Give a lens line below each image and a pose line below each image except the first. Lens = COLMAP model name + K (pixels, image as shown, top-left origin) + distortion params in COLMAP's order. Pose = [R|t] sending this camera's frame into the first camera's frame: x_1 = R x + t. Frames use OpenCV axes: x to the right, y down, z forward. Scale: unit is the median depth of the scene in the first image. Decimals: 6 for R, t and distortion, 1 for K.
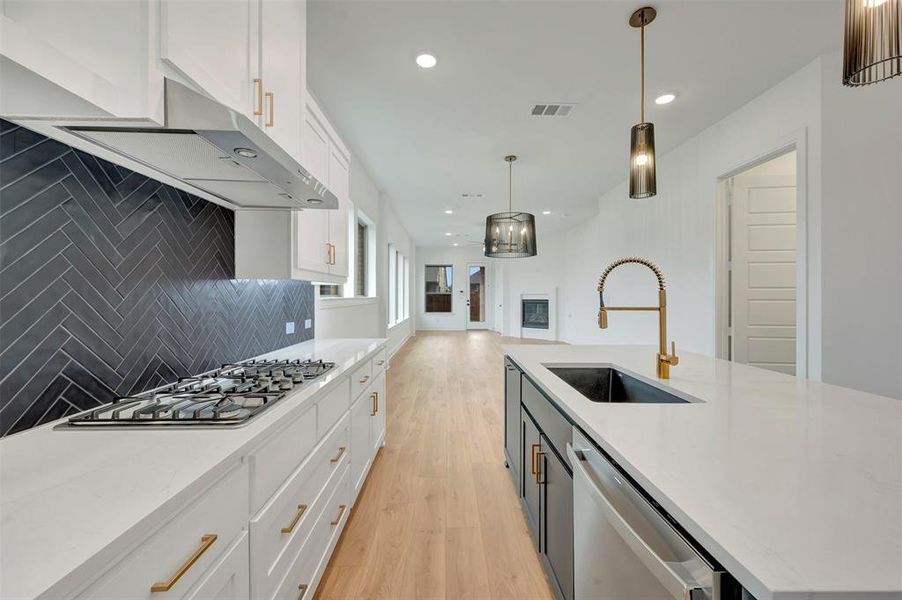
lens RADIAL K [[357.0, 0, 452.0], [0, 357.0, 298.0], [0, 0, 1]] dist [0.002097, -0.001225]
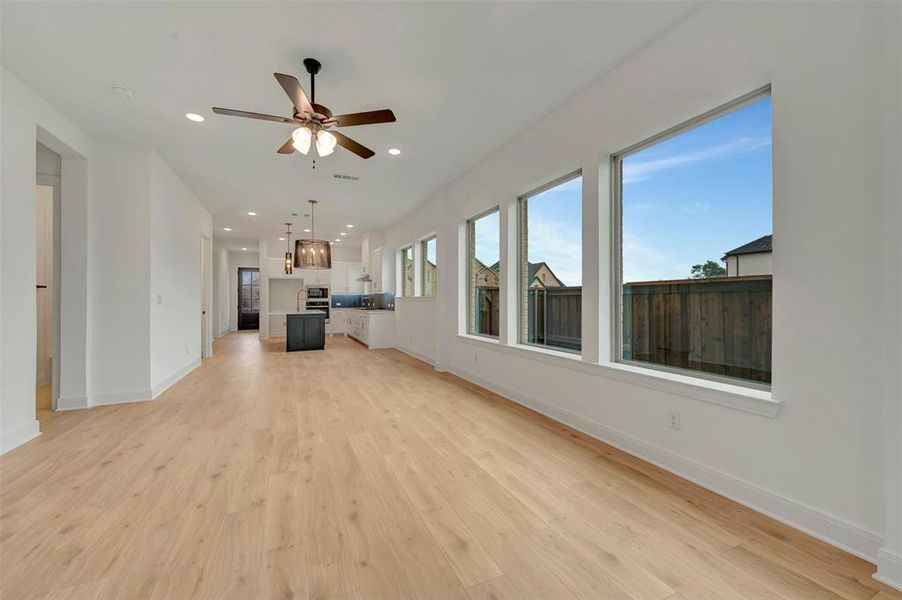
lens RADIAL K [[357.0, 0, 454.9], [0, 357.0, 299.4], [0, 0, 1]] dist [0.002097, -0.001225]
pose [[-0.912010, 0.001998, -0.410163, 0.099577], [-0.000181, 0.999986, 0.005275, 0.001076], [0.410168, 0.004886, -0.911997, 1.102348]]
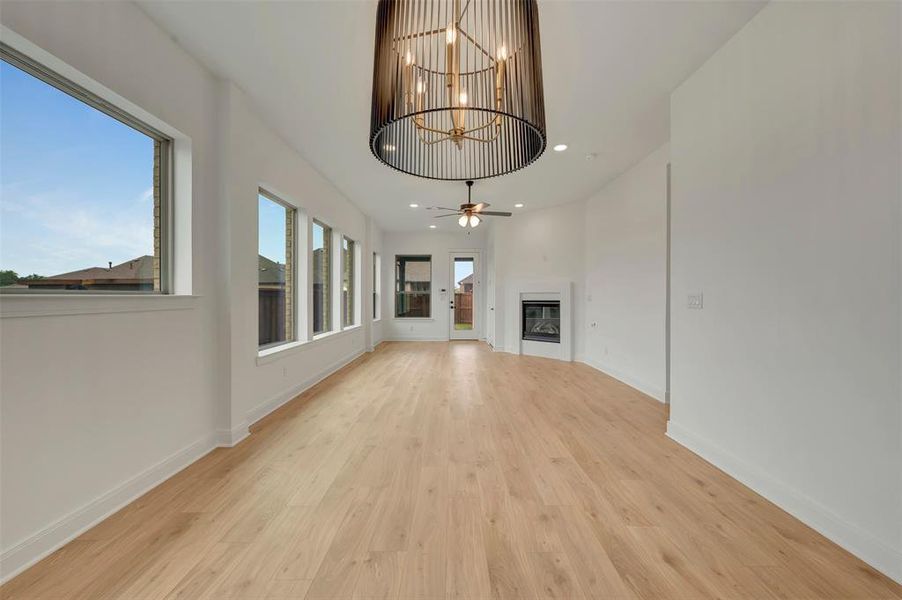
lens RADIAL K [[357.0, 0, 449.7], [0, 357.0, 295.7], [0, 0, 1]] dist [0.002097, -0.001225]
pose [[0.999756, -0.003218, -0.021864, 0.070570], [0.002995, 0.999943, -0.010217, 0.001830], [0.021896, 0.010149, 0.999709, 0.296286]]
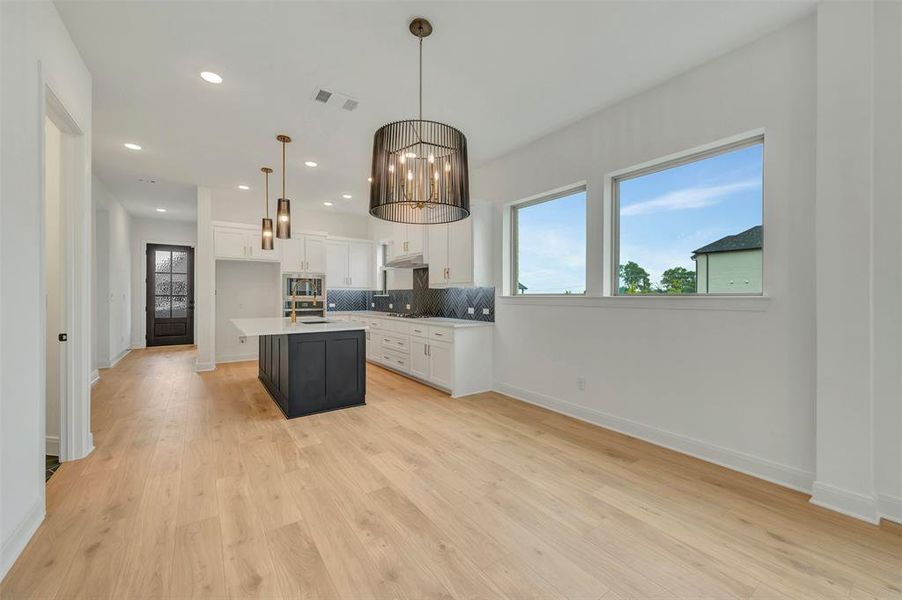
lens RADIAL K [[357.0, 0, 452.9], [0, 357.0, 297.2], [0, 0, 1]] dist [0.002097, -0.001225]
pose [[-0.821603, -0.001031, -0.570059, 0.180174], [-0.007929, 0.999922, 0.009620, -0.001975], [0.570005, 0.012424, -0.821548, 0.621741]]
